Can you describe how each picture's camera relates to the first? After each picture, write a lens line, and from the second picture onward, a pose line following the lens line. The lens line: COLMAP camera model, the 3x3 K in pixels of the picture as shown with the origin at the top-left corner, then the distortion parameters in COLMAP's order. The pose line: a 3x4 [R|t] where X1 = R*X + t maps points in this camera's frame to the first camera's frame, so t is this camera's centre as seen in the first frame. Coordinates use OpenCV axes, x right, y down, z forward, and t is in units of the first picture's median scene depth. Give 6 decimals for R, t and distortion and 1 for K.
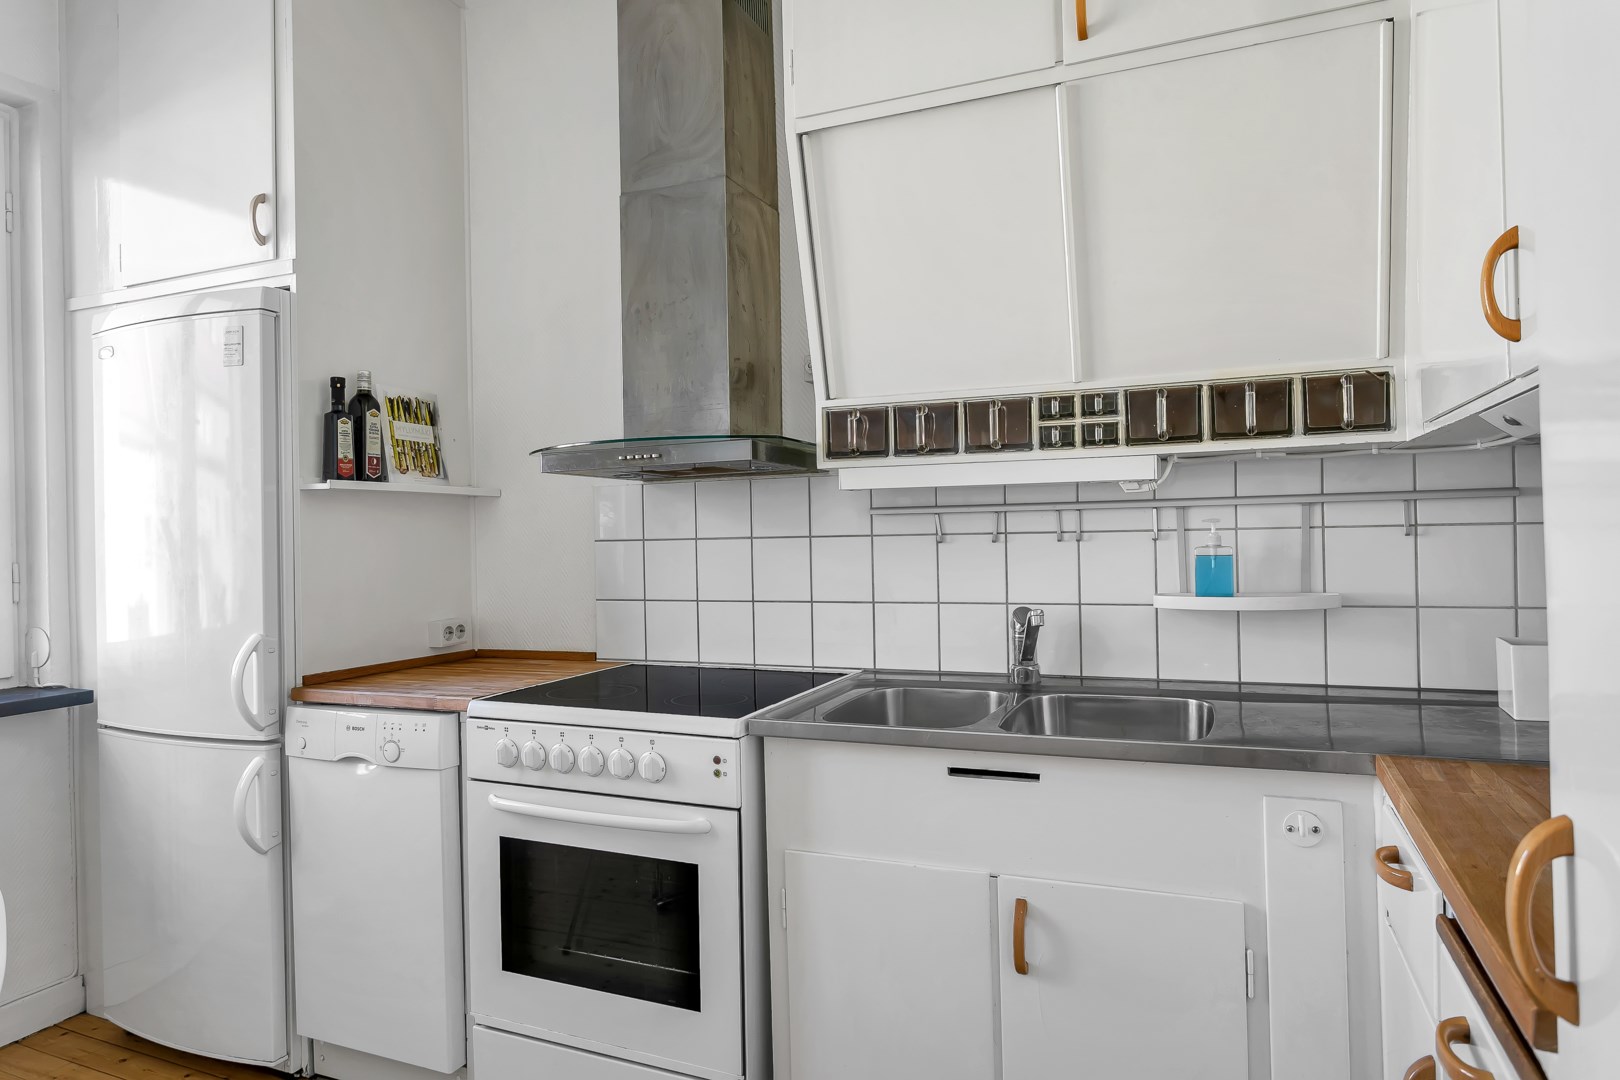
lens RADIAL K [[1019.0, 0, 810.0], [0, 1019.0, 540.0], [0, 0, 1]] dist [-0.008618, 0.000207]
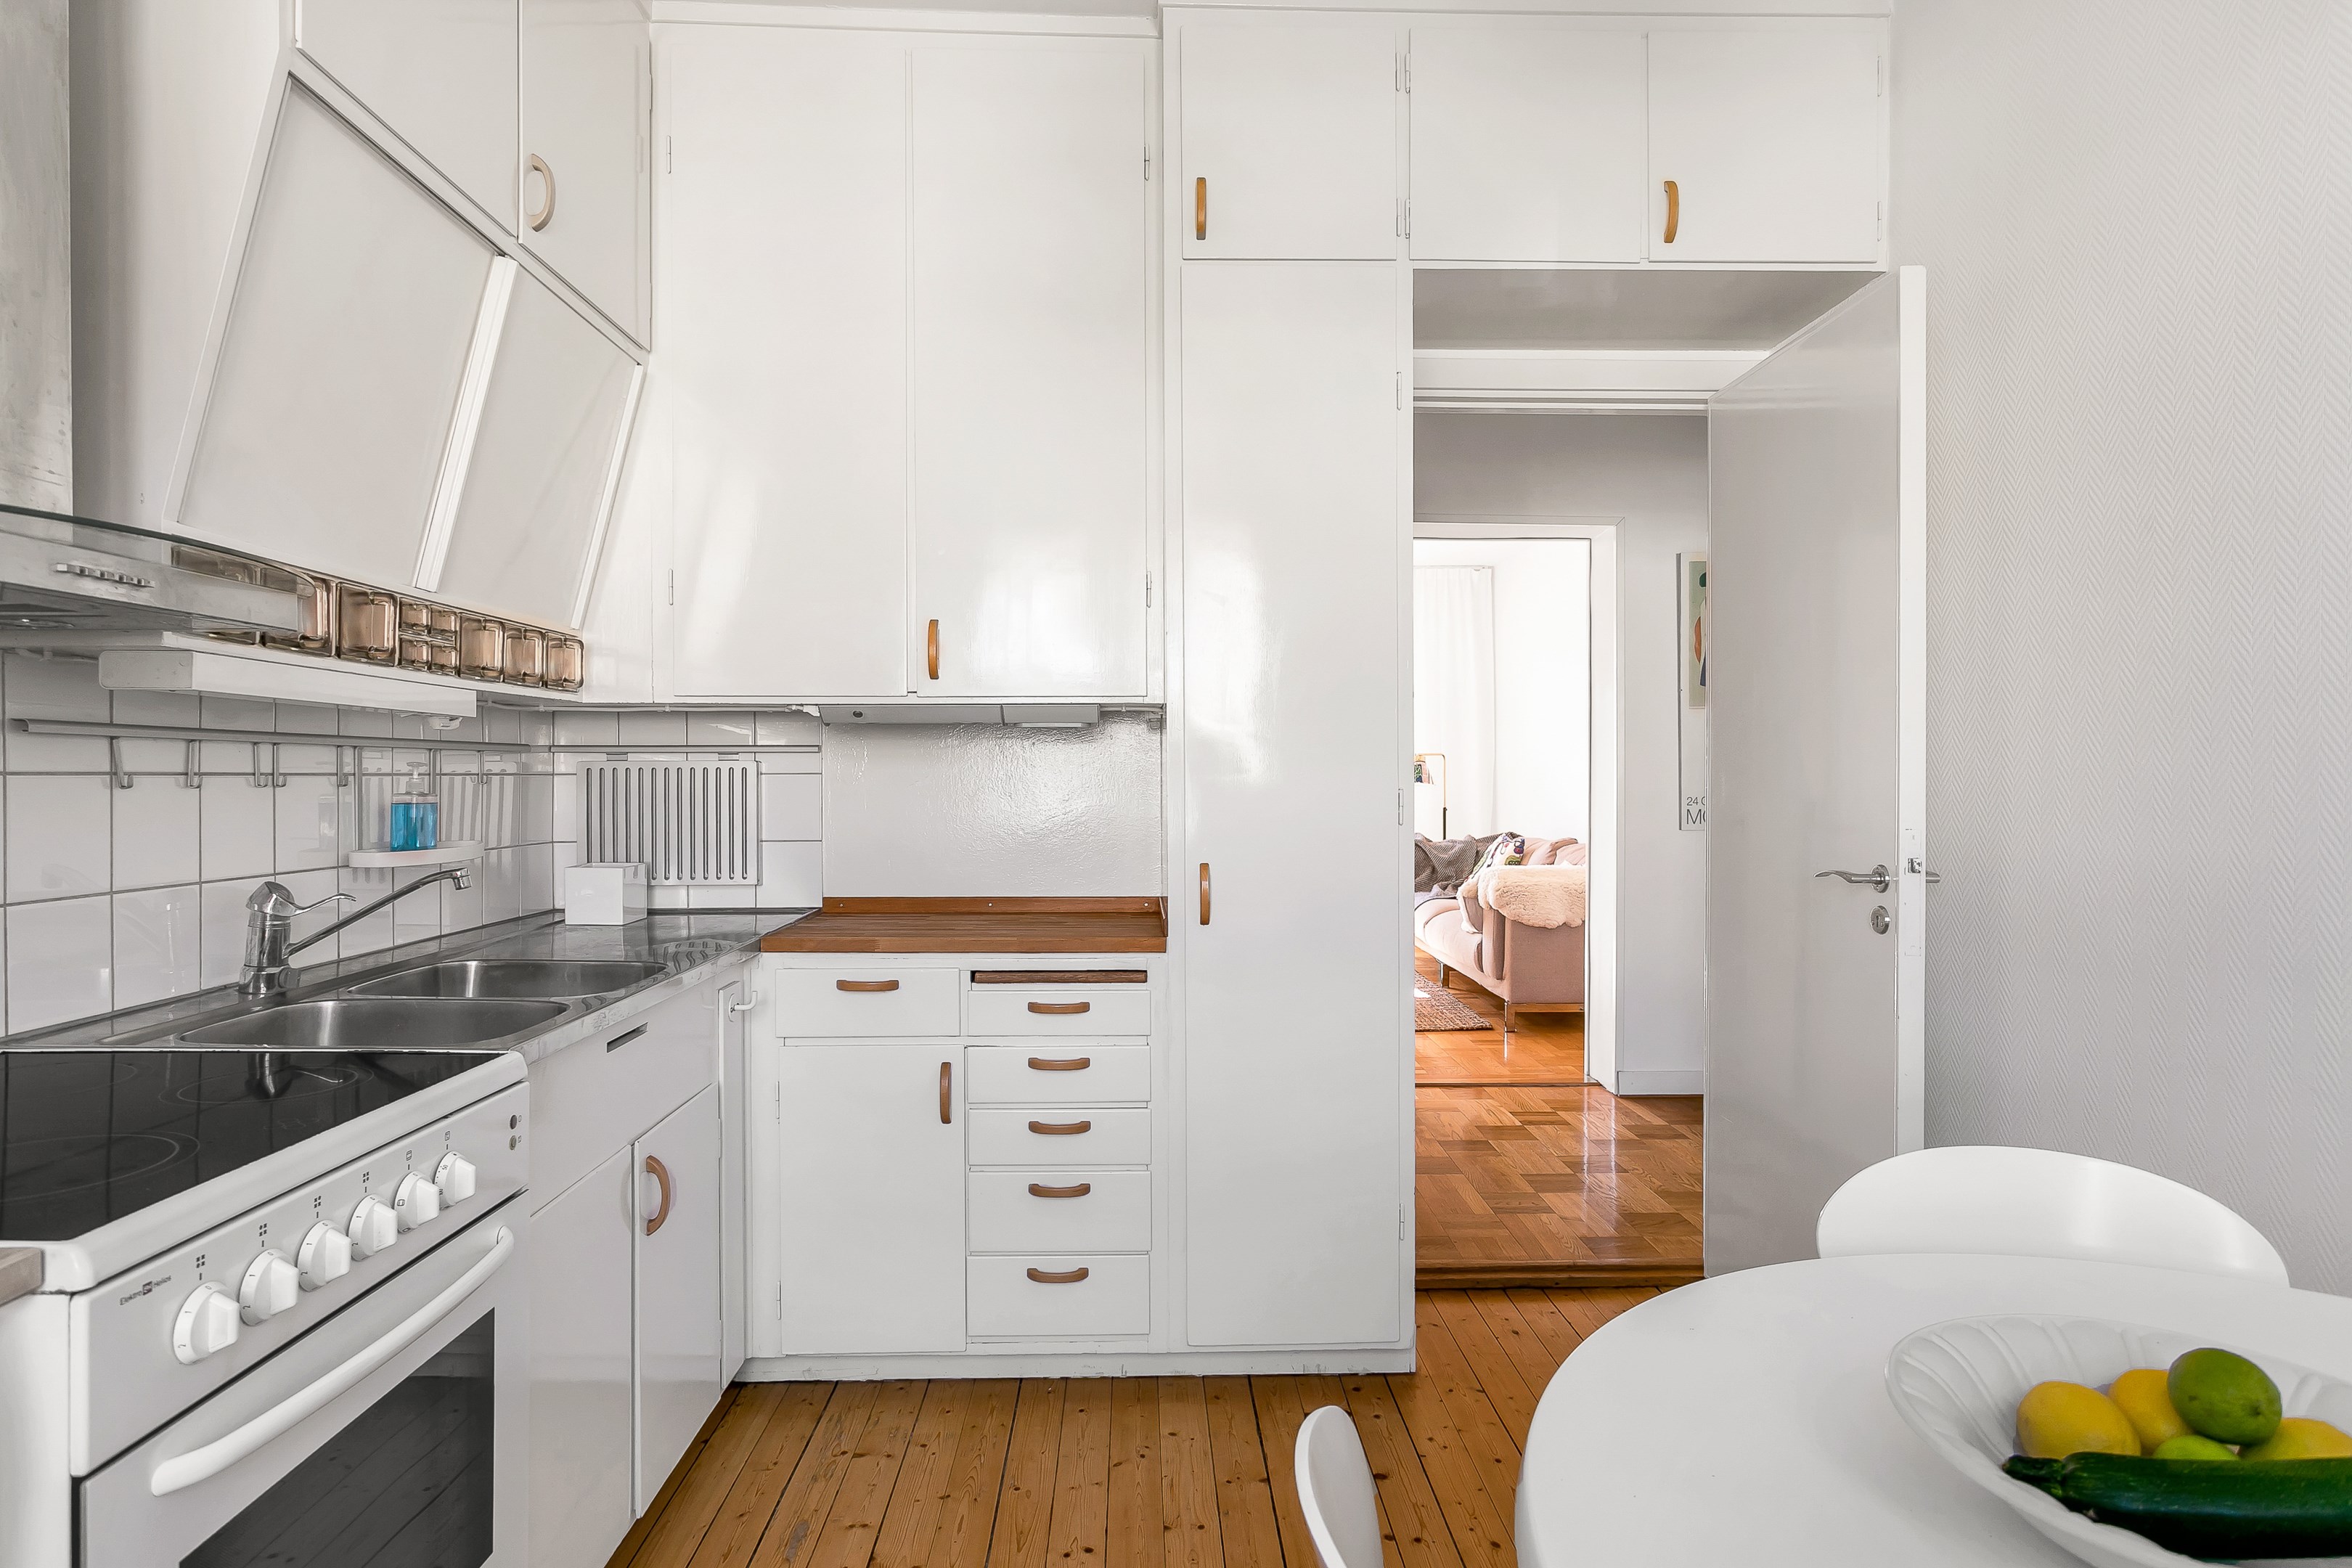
lens RADIAL K [[1213.0, 0, 1174.7], [0, 1213.0, 758.4], [0, 0, 1]] dist [-0.004664, -0.000119]
pose [[-0.413758, 0.031258, 0.909850, -0.545657], [0.008042, 0.999497, -0.030680, 0.008638], [-0.910351, -0.005377, -0.413801, 0.537069]]
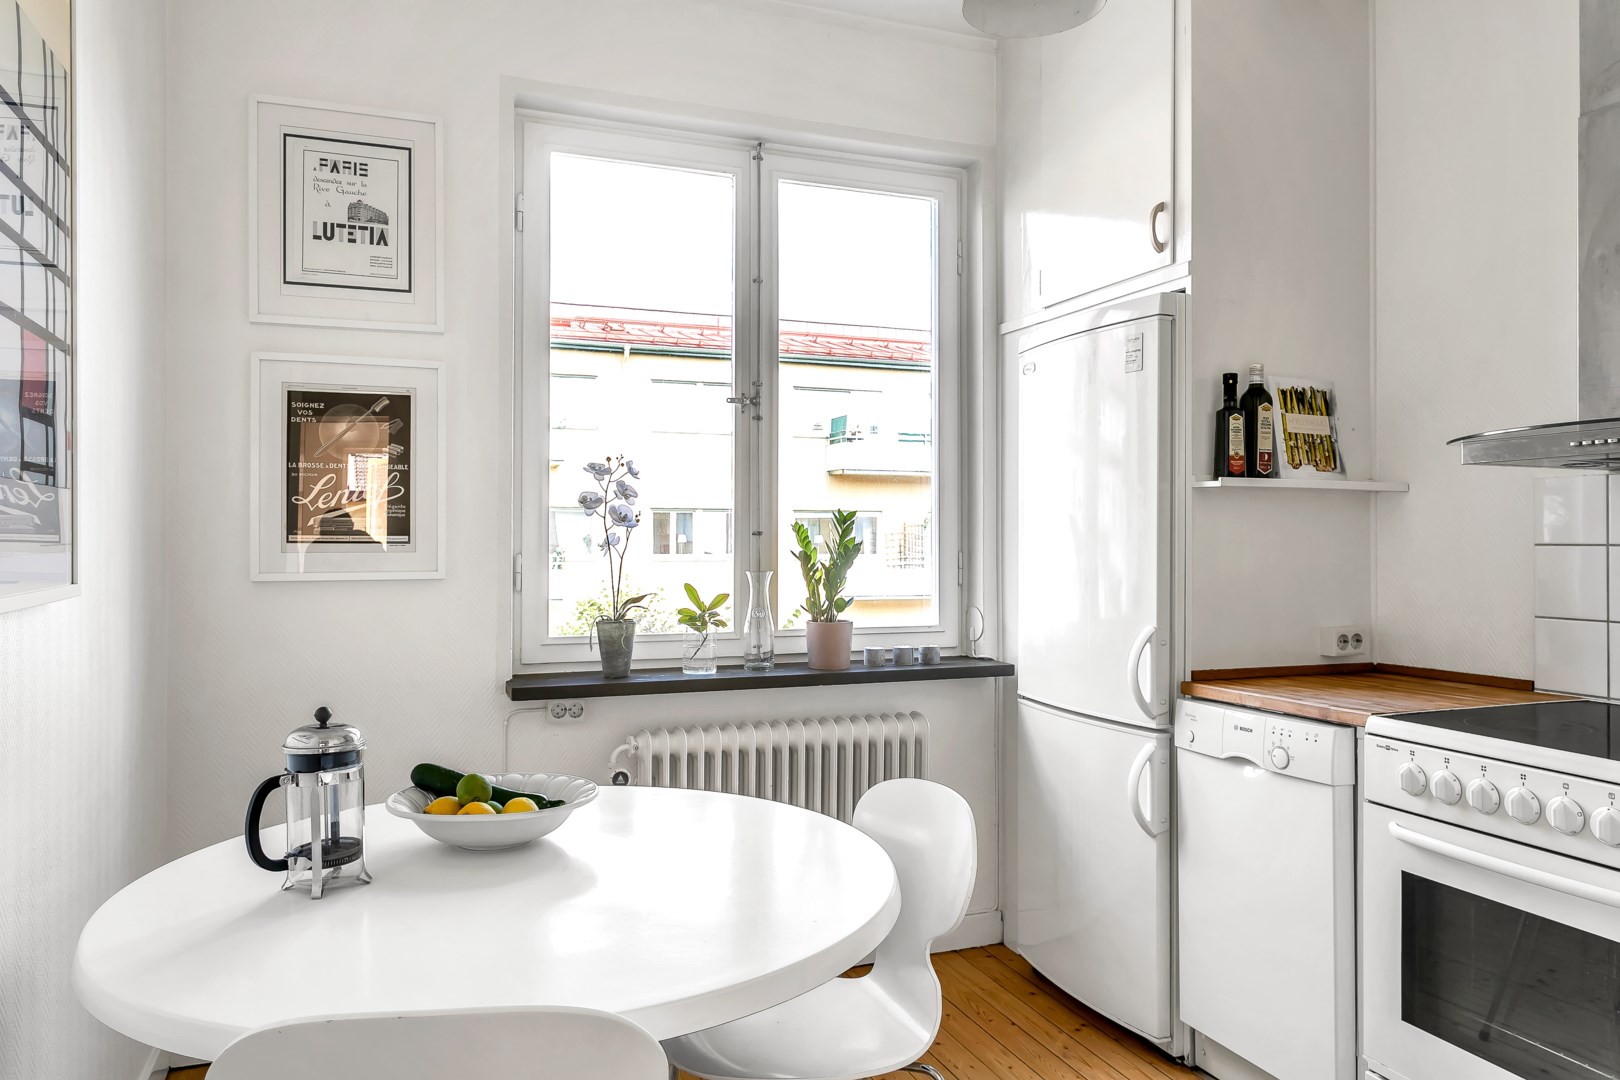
lens RADIAL K [[1080.7, 0, 803.9], [0, 1080.7, 529.8], [0, 0, 1]] dist [0.000010, 0.003907]
pose [[0.694117, 0.013397, -0.719737, 0.007759], [-0.018825, 0.999823, 0.000456, -0.000505], [0.719616, 0.013233, 0.694246, -0.030183]]
